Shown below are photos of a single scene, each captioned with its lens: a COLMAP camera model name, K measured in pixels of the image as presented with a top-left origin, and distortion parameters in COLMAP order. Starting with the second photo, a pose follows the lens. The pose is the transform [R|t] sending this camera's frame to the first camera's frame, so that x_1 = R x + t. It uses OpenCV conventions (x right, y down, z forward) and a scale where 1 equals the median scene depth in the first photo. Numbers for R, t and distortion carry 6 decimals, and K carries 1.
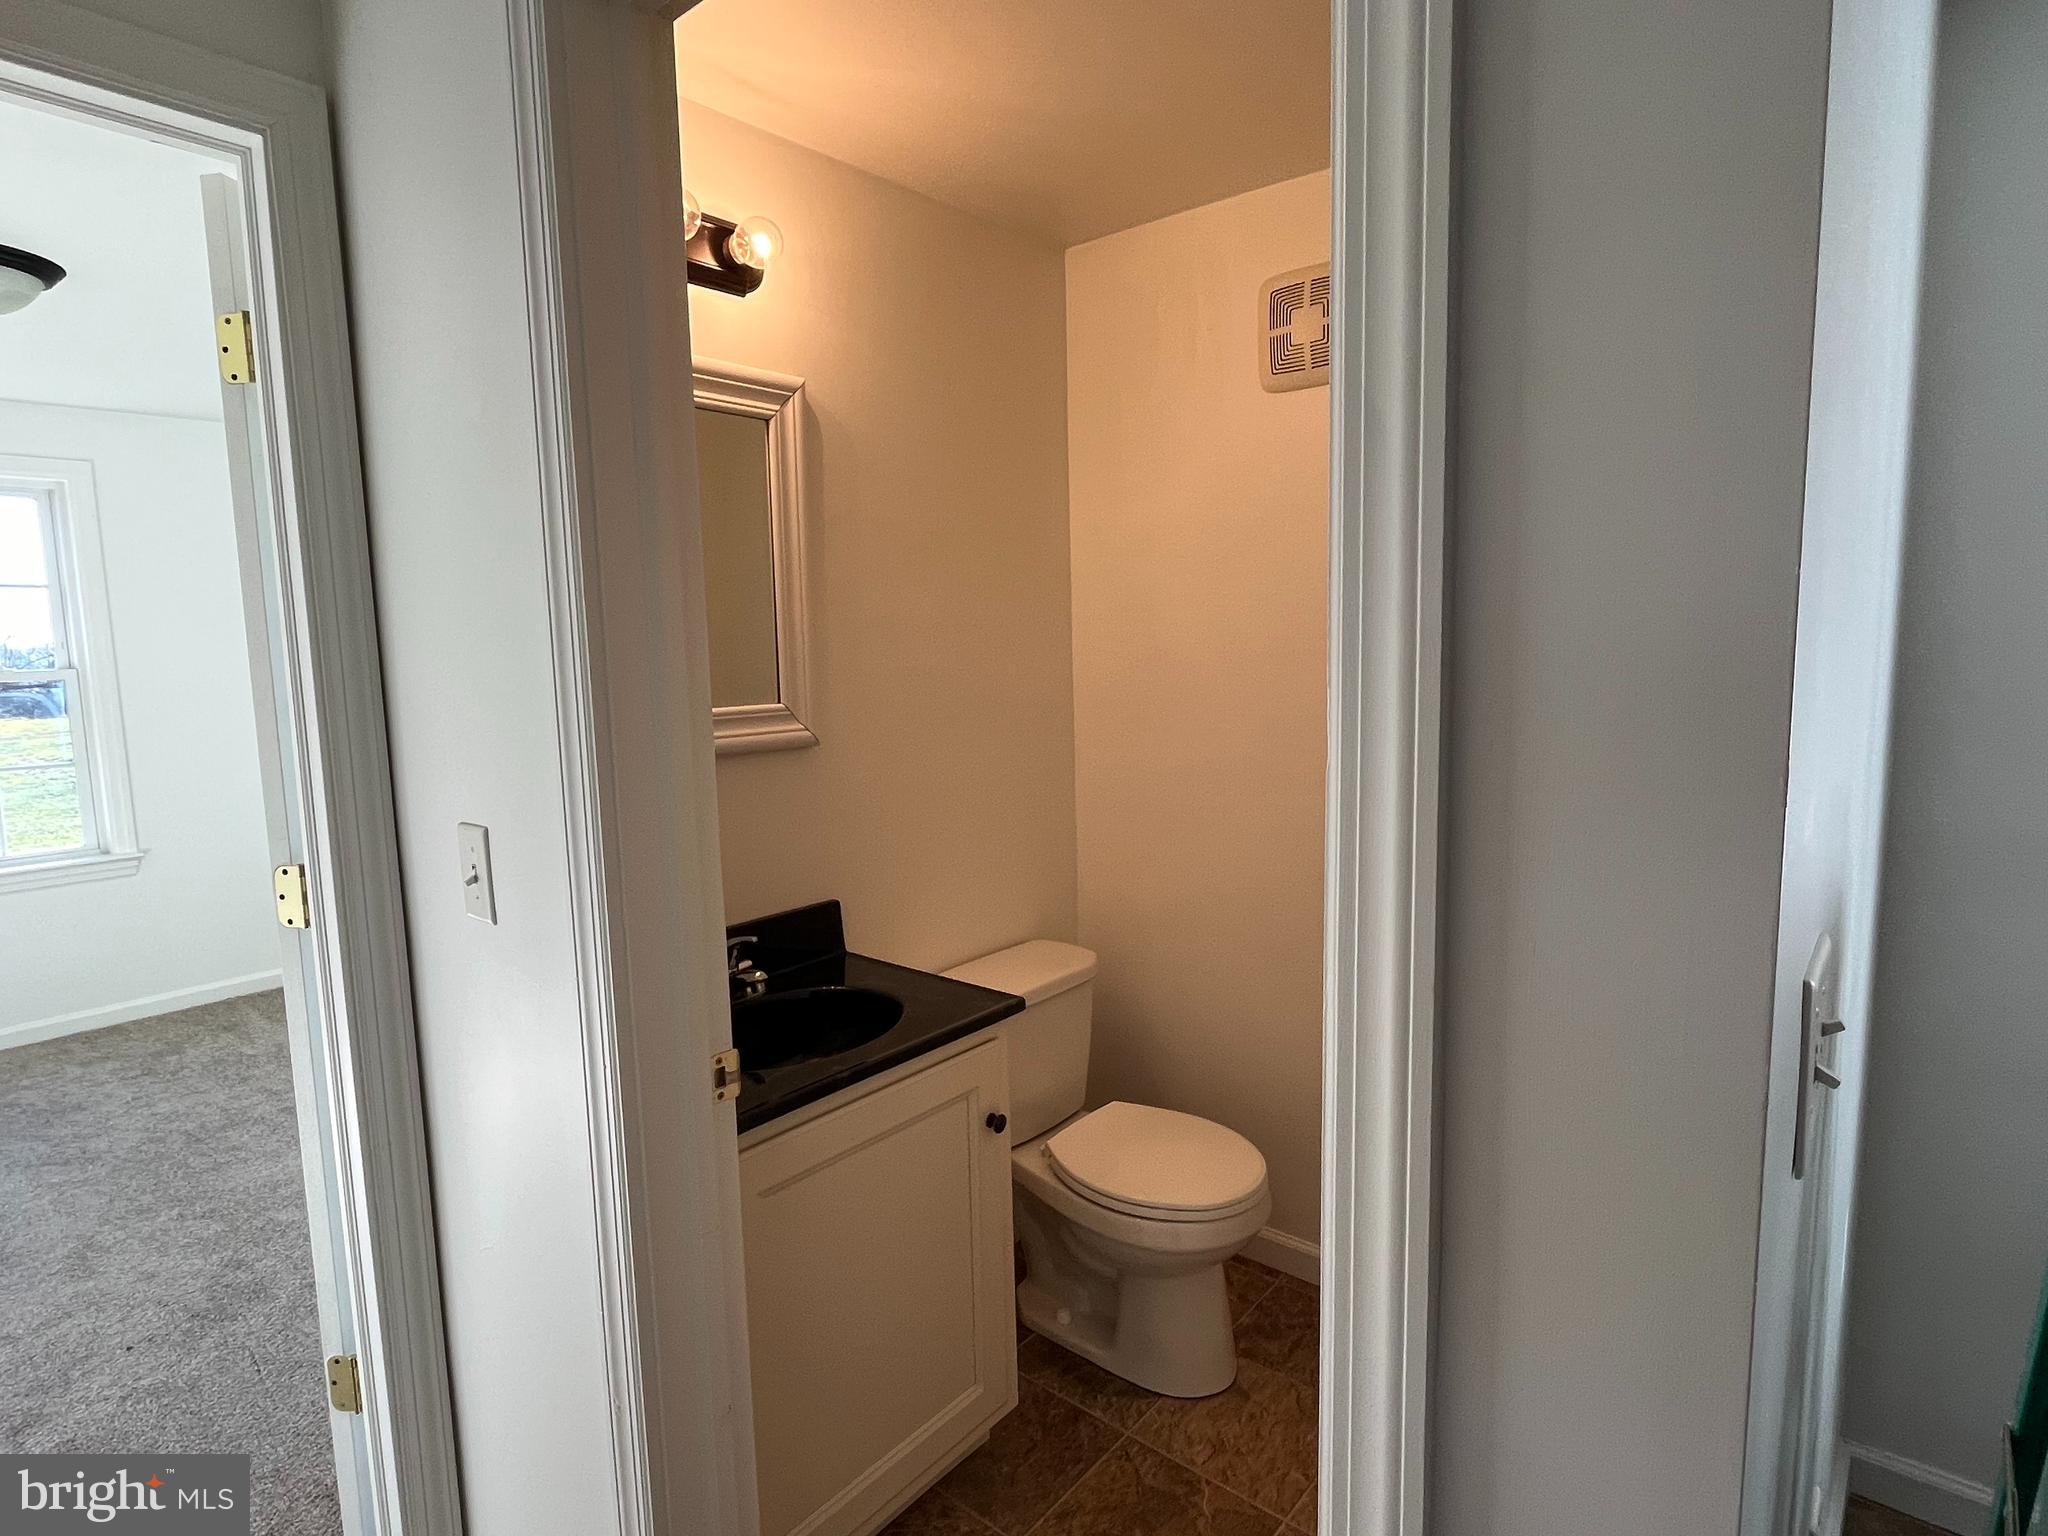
lens RADIAL K [[1077.2, 0, 1027.8], [0, 1077.2, 764.1], [0, 0, 1]] dist [-0.007271, -0.001966]
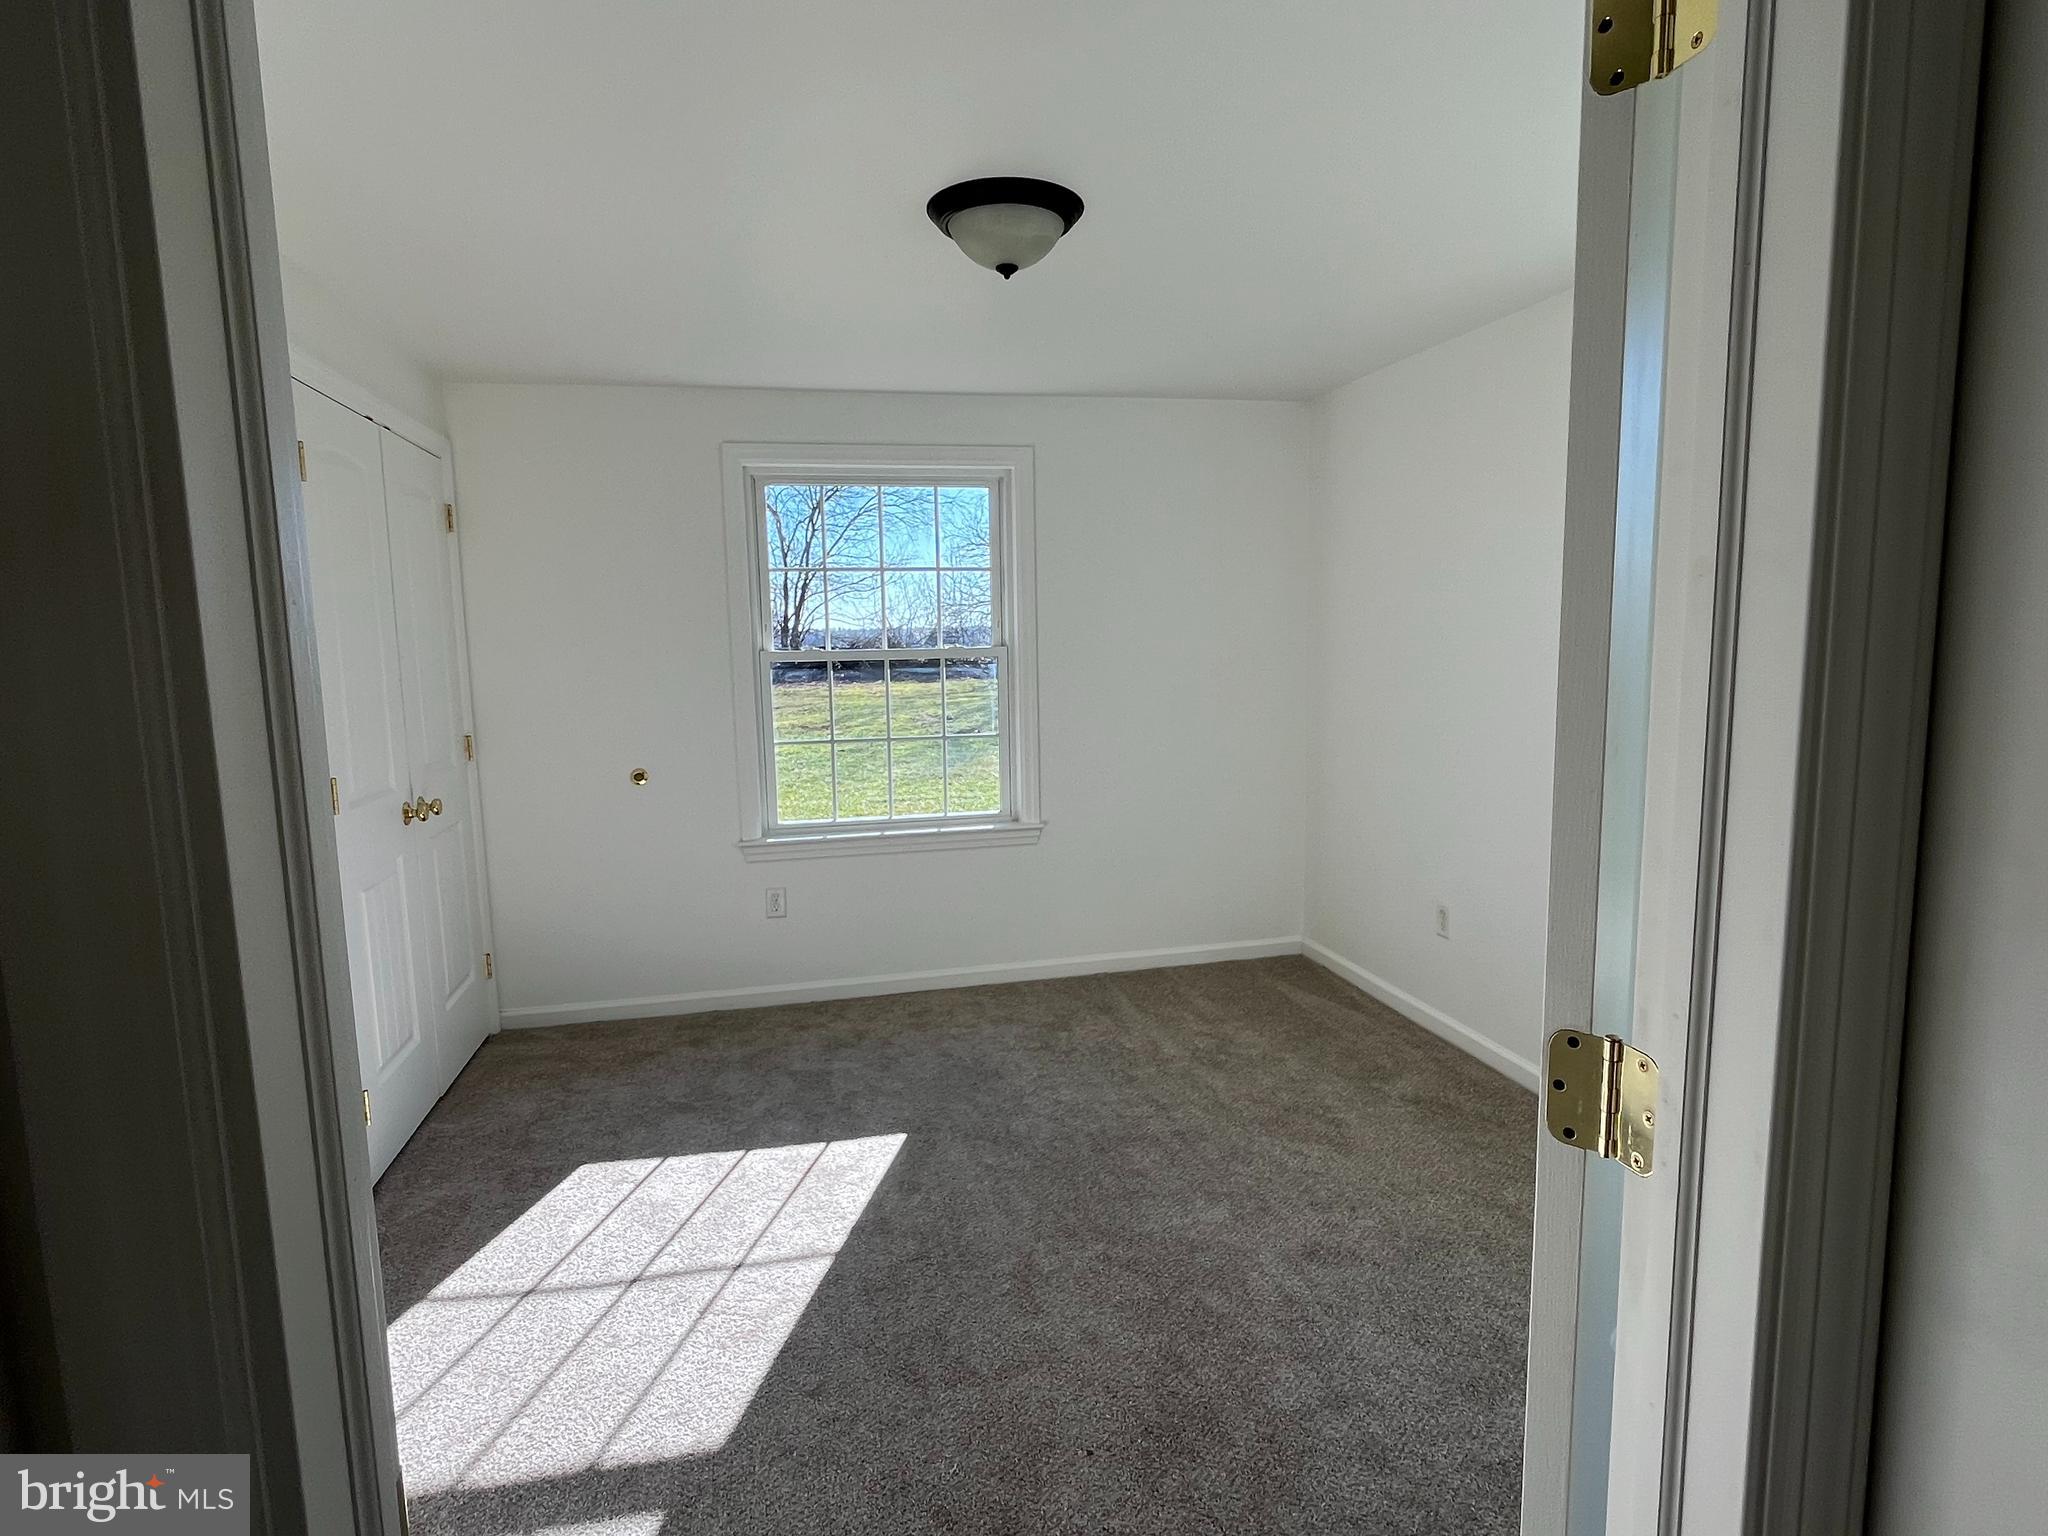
lens RADIAL K [[1077.2, 0, 1019.0], [0, 1077.2, 769.6], [0, 0, 1]] dist [-0.007271, -0.001966]
pose [[0.795110, 0.080128, -0.601149, -0.242118], [-0.067146, 0.996770, 0.044051, -0.016257], [0.602737, 0.005339, 0.797922, 0.163684]]
